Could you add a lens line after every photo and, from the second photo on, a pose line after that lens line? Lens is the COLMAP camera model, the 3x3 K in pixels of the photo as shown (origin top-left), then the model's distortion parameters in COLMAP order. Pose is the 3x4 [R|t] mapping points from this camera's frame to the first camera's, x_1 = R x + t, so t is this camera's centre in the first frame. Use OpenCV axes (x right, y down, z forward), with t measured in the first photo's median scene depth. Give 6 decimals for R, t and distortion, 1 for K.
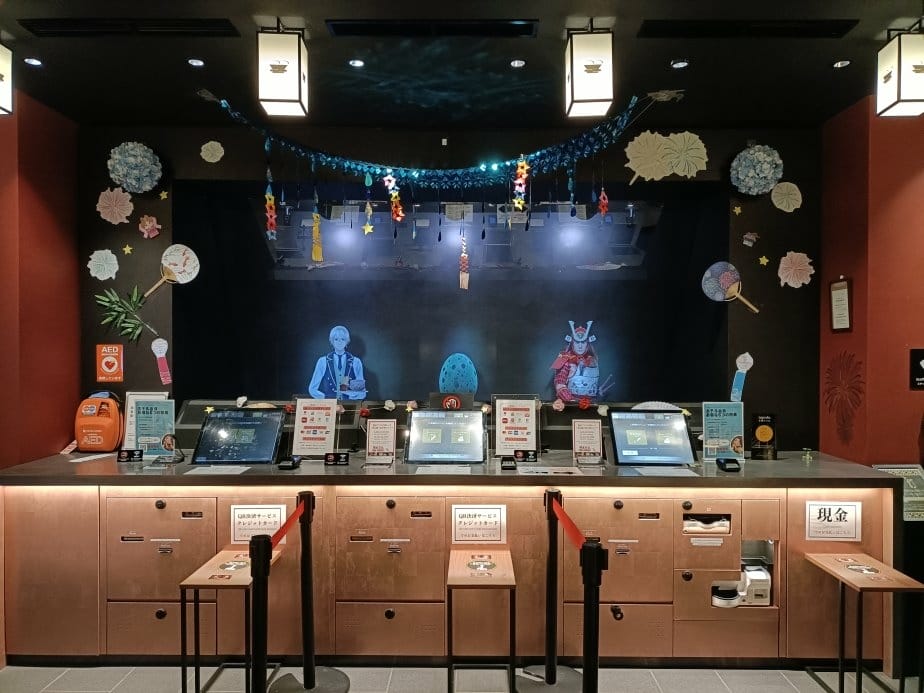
lens RADIAL K [[687.3, 0, 465.9], [0, 687.3, 351.9], [0, 0, 1]] dist [0.045319, -0.005754]
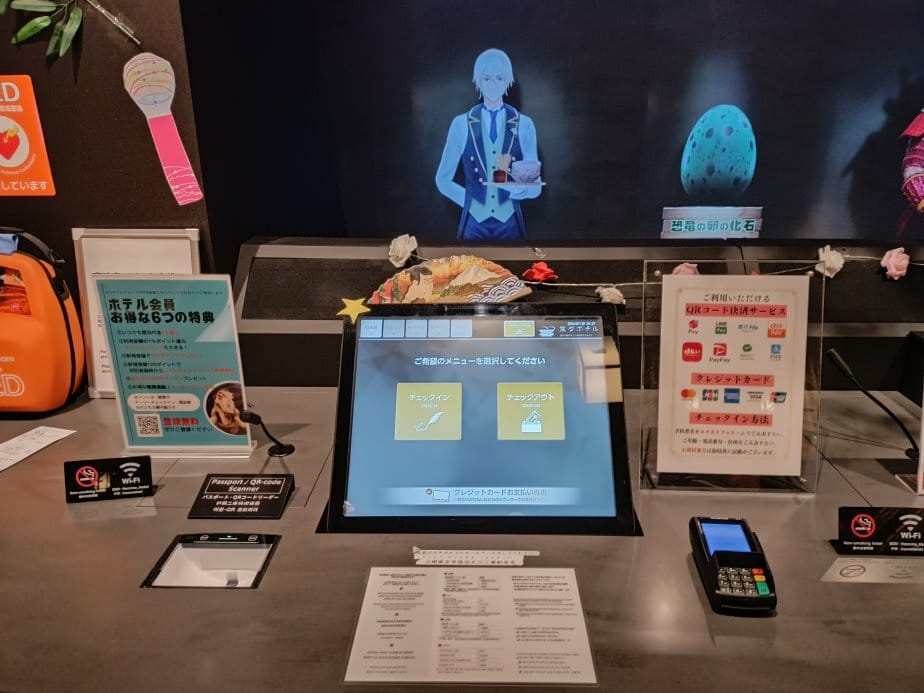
lens RADIAL K [[687.3, 0, 458.2], [0, 687.3, 346.3], [0, 0, 1]] dist [0.045319, -0.005754]
pose [[0.999769, 0.001495, -0.021463, -0.294159], [0.005574, 0.945527, 0.325497, 0.003531], [0.020780, -0.325541, 0.945299, 0.663053]]
